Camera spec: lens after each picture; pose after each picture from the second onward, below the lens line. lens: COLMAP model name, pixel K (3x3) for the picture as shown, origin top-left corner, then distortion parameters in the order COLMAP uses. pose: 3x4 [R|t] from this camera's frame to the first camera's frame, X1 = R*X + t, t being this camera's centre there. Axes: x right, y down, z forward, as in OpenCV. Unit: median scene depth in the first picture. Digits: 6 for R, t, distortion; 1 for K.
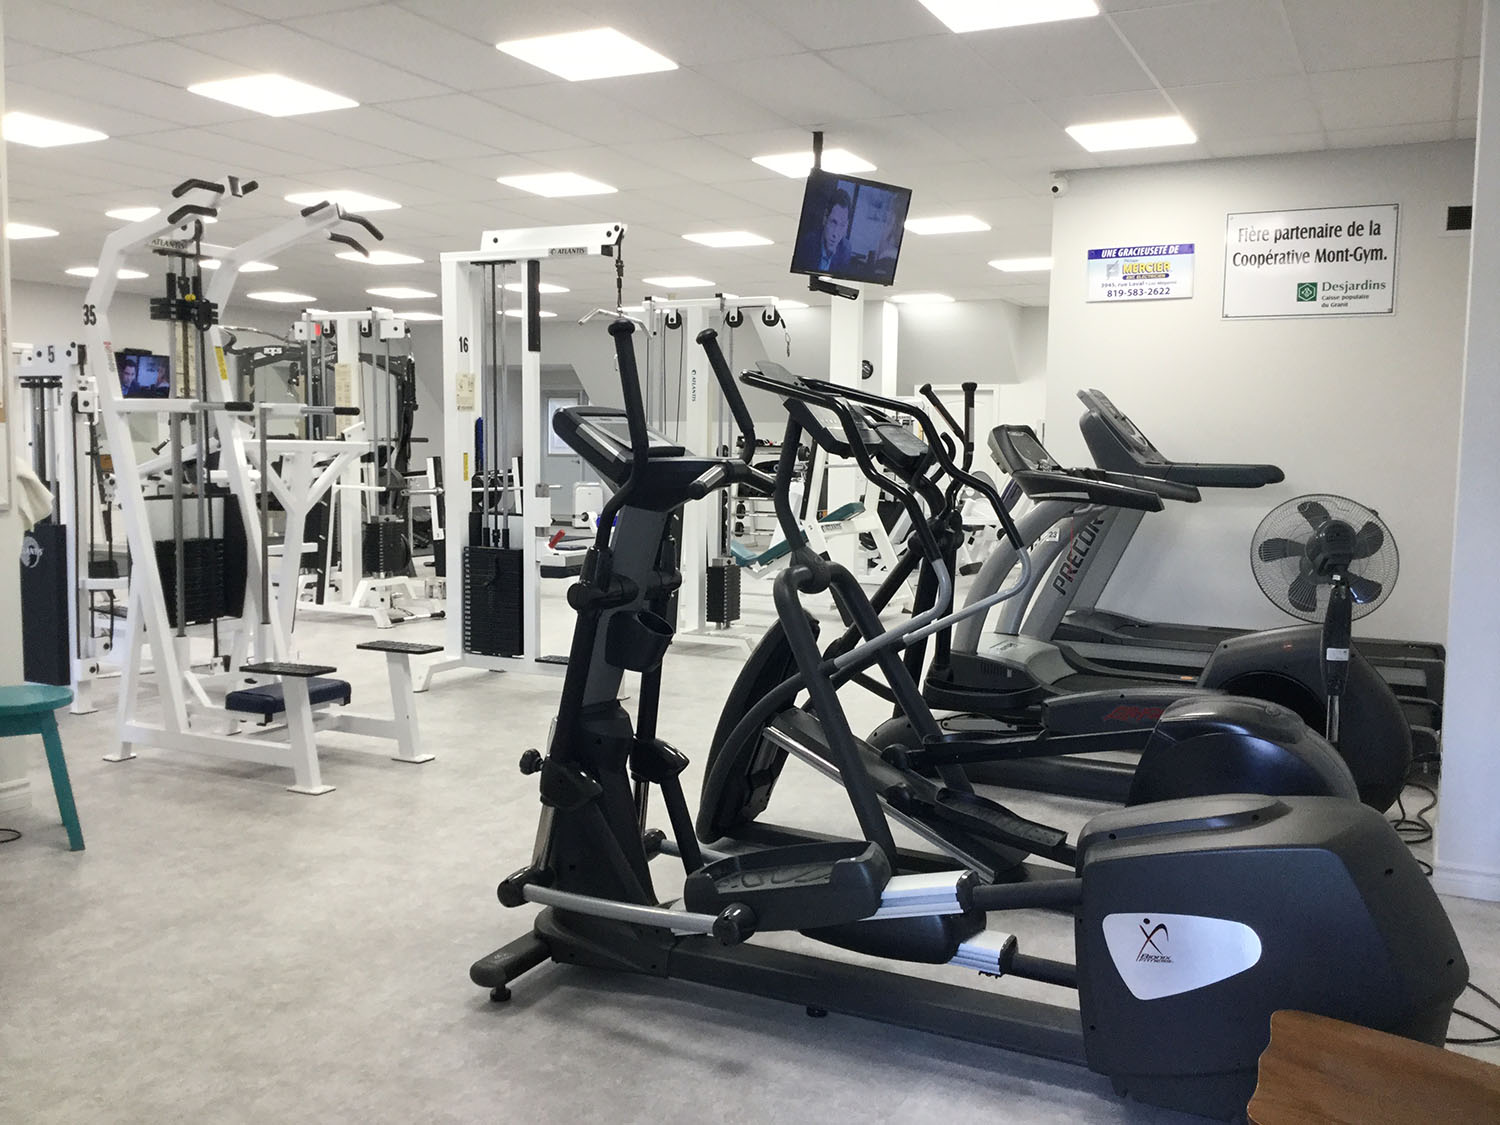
lens RADIAL K [[1363.3, 0, 751.3], [0, 1363.3, 562.9], [0, 0, 1]] dist [0.000609, 0.000000]
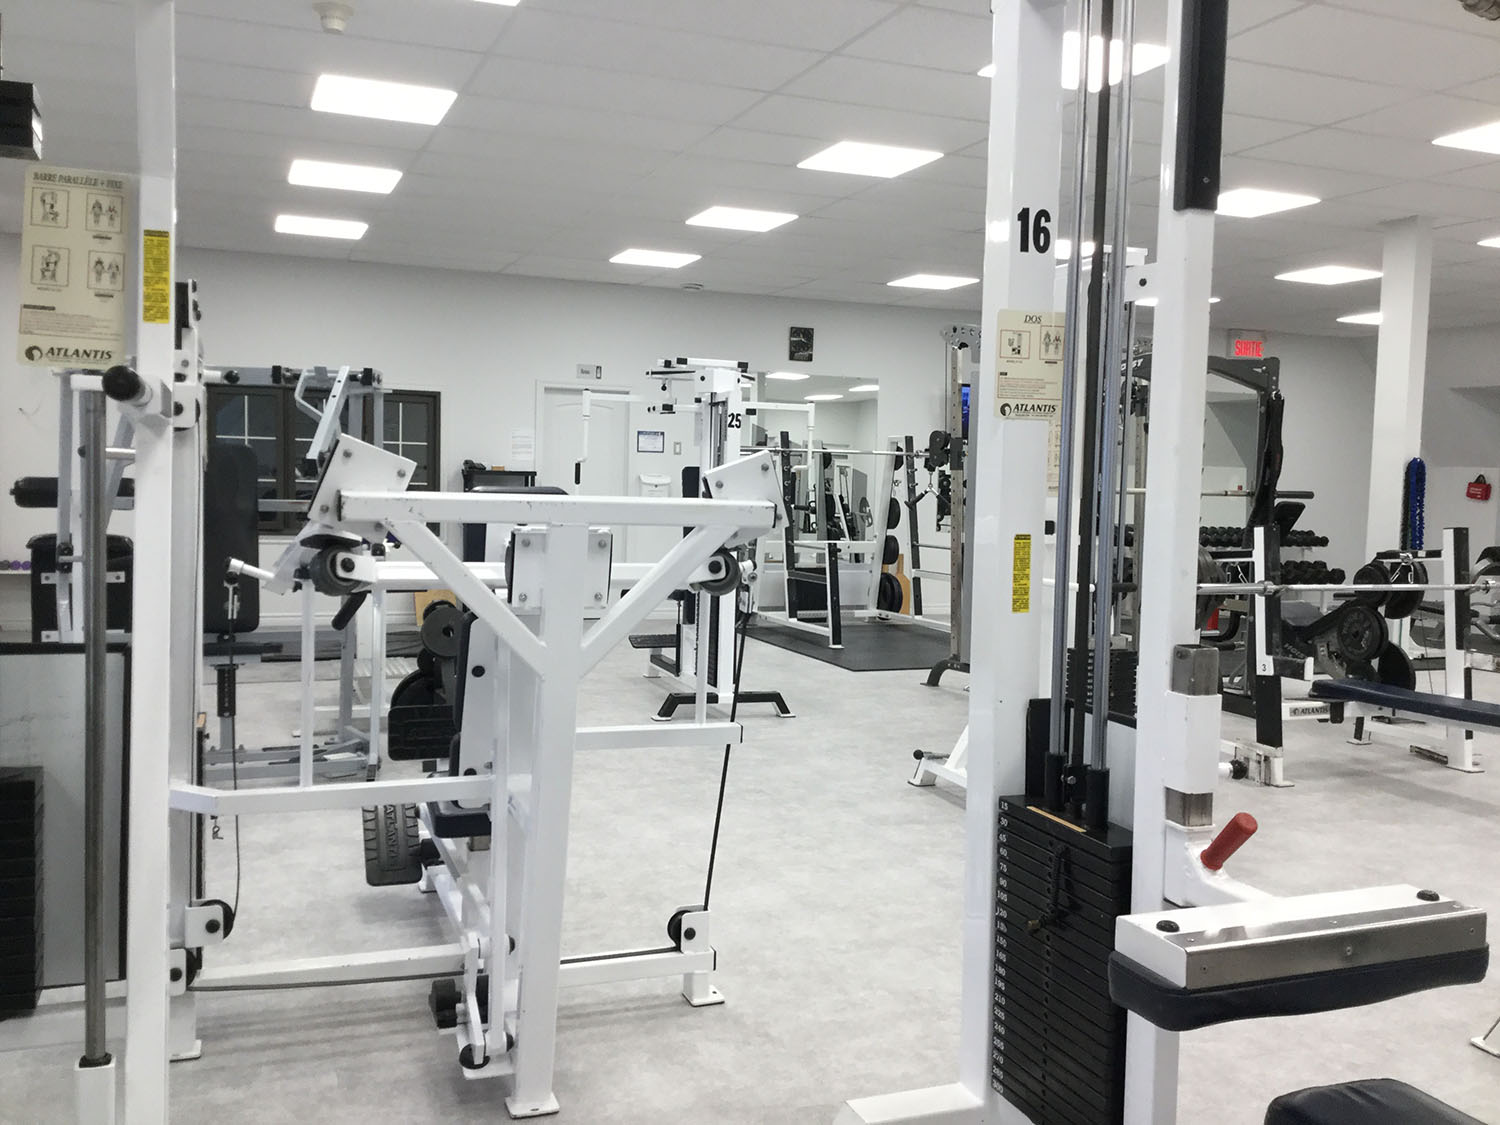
lens RADIAL K [[1363.3, 0, 753.0], [0, 1363.3, 557.5], [0, 0, 1]] dist [0.000609, 0.000000]
pose [[0.739908, 0.046560, -0.671095, -0.023807], [-0.073802, 0.997198, -0.012185, -0.066186], [0.668648, 0.058544, 0.741271, 0.694277]]
